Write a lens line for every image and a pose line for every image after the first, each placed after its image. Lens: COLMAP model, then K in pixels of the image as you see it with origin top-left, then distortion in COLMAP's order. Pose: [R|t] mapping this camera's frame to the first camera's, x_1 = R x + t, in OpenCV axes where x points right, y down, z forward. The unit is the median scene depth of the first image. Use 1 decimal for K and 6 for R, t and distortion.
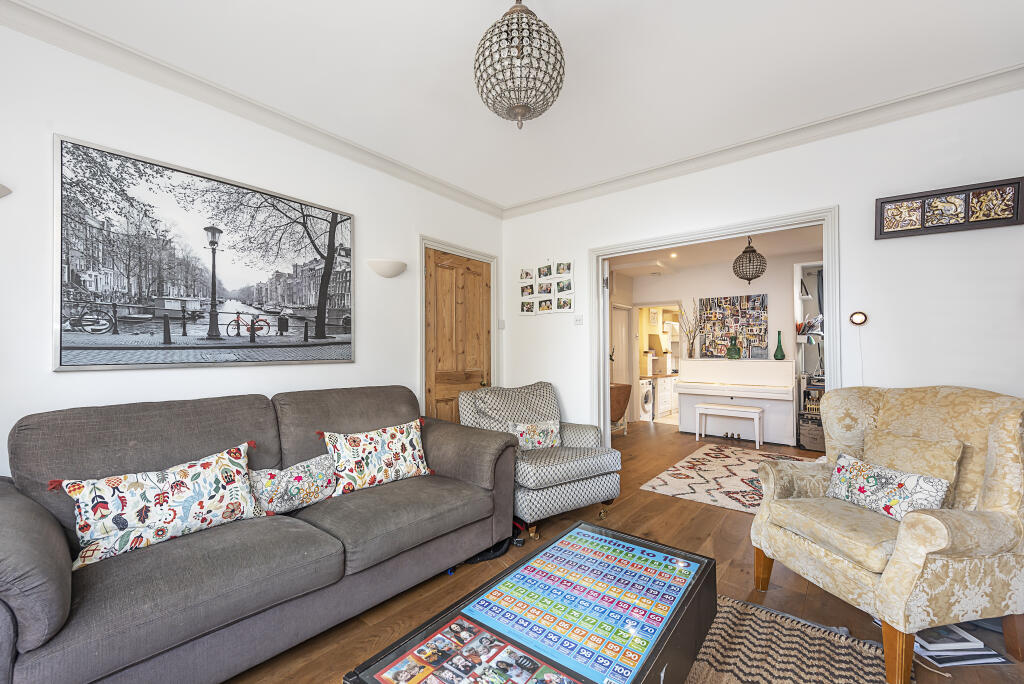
lens RADIAL K [[404.0, 0, 512.0], [0, 404.0, 342.0], [0, 0, 1]] dist [0.002082, 0.000119]
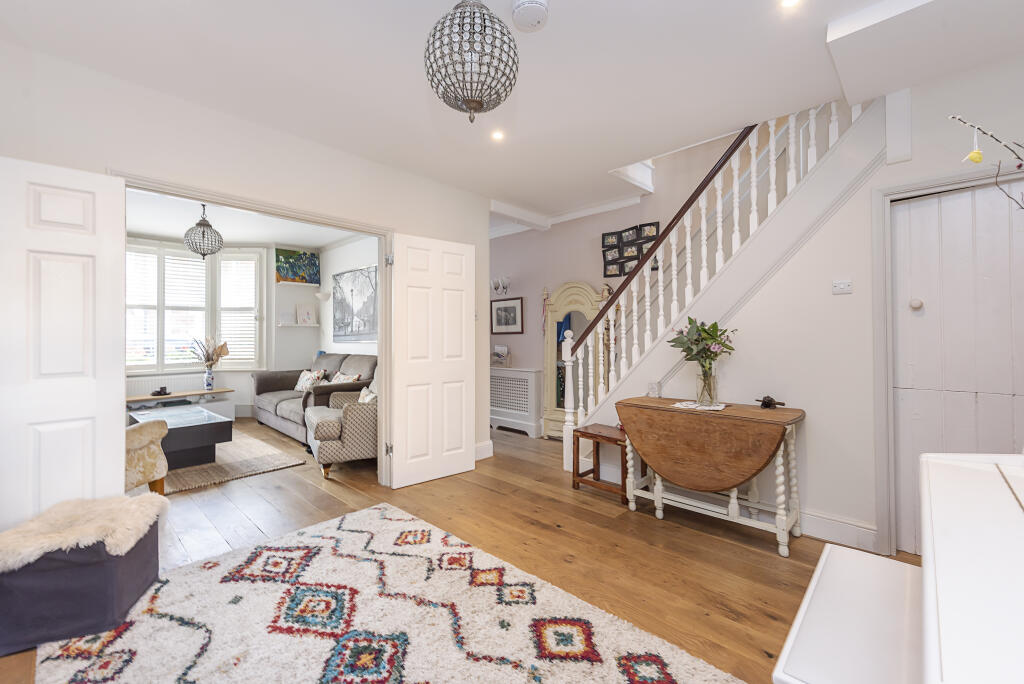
lens RADIAL K [[404.0, 0, 512.0], [0, 404.0, 342.0], [0, 0, 1]] dist [0.002082, 0.000119]
pose [[-0.027809, -0.002261, -0.999611, 1.070368], [0.016747, 0.999856, -0.002727, 0.046357], [0.999473, -0.016816, -0.027767, 1.230270]]
